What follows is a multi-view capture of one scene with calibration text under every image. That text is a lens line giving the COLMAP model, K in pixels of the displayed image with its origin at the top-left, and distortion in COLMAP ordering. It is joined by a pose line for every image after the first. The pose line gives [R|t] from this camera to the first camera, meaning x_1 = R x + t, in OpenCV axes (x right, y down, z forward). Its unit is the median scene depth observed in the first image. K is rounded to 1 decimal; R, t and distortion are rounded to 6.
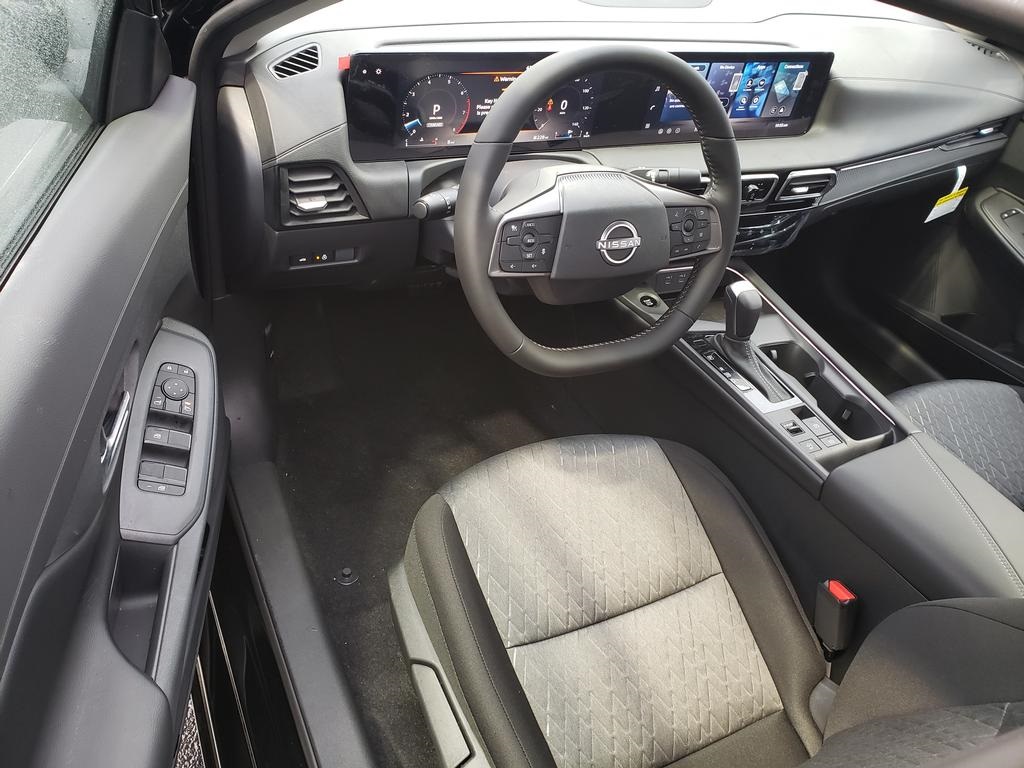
lens RADIAL K [[764.3, 0, 481.0], [0, 764.3, 371.3], [0, 0, 1]] dist [-0.004091, -0.005561]
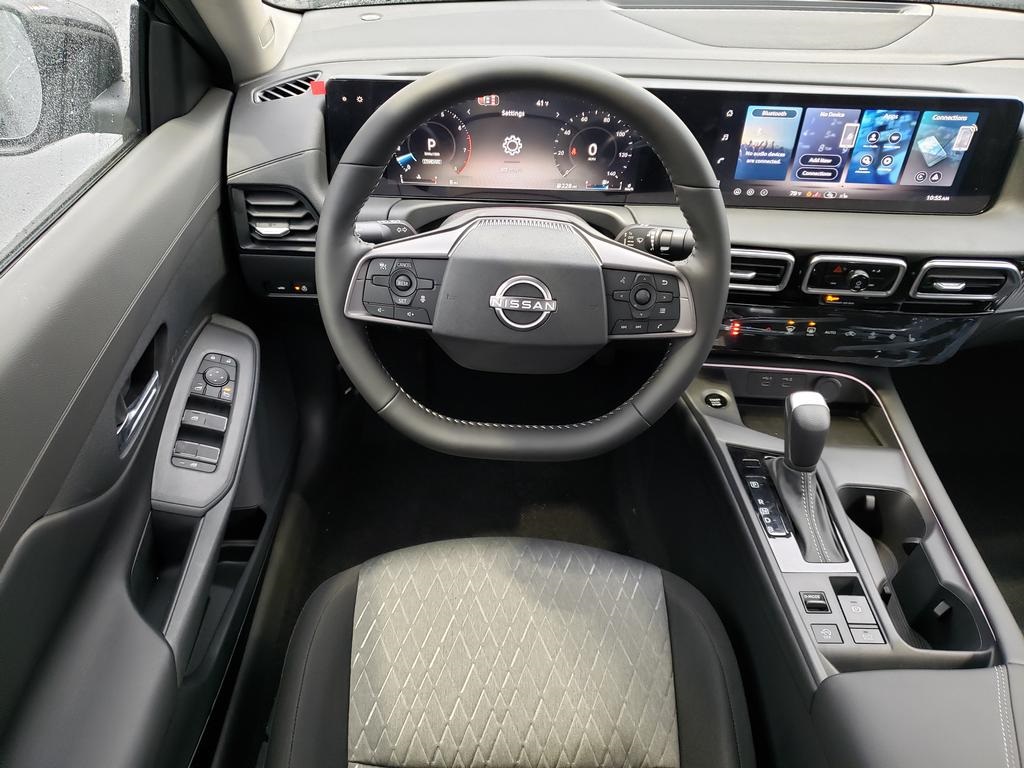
lens RADIAL K [[772.2, 0, 512.0], [0, 772.2, 384.0], [0, 0, 1]] dist [0.000890, 0.011912]
pose [[0.901238, 0.163134, -0.401444, 0.393652], [-0.197203, 0.979341, -0.044746, -0.035316], [0.385851, 0.119493, 0.914790, 0.199898]]
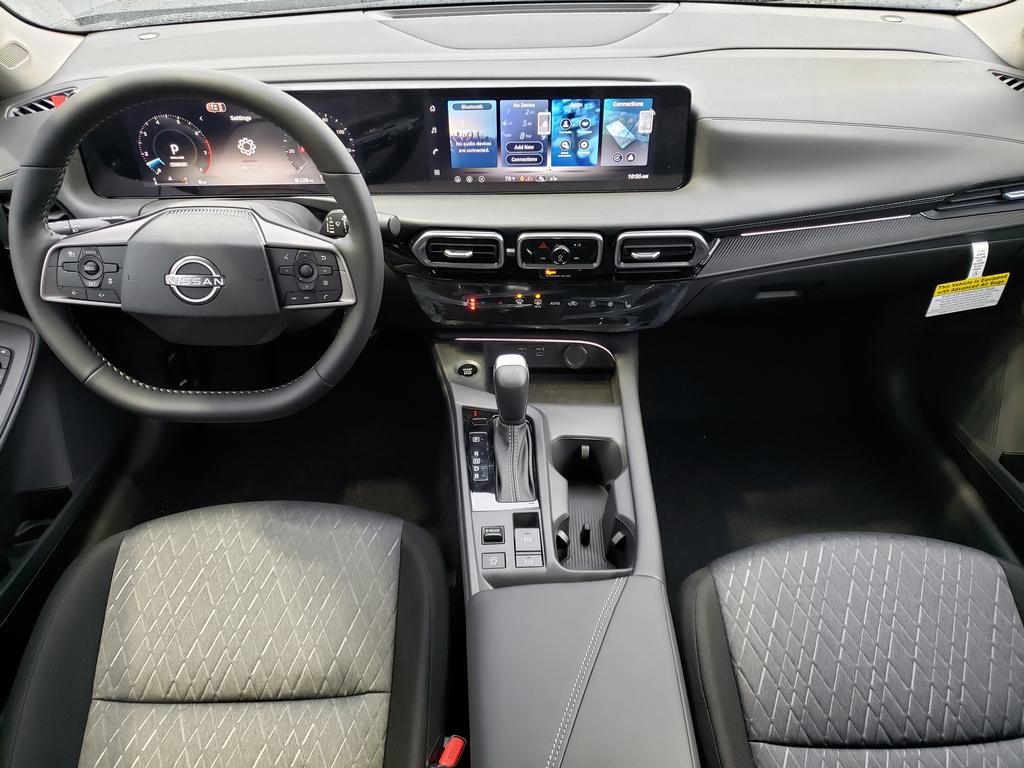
lens RADIAL K [[766.0, 0, 511.8], [0, 766.0, 393.4], [0, 0, 1]] dist [0.005436, 0.006728]
pose [[0.906218, 0.120885, -0.405161, 0.707035], [-0.152474, 0.987213, -0.046488, -0.037676], [0.394361, 0.103905, 0.913063, 0.245896]]
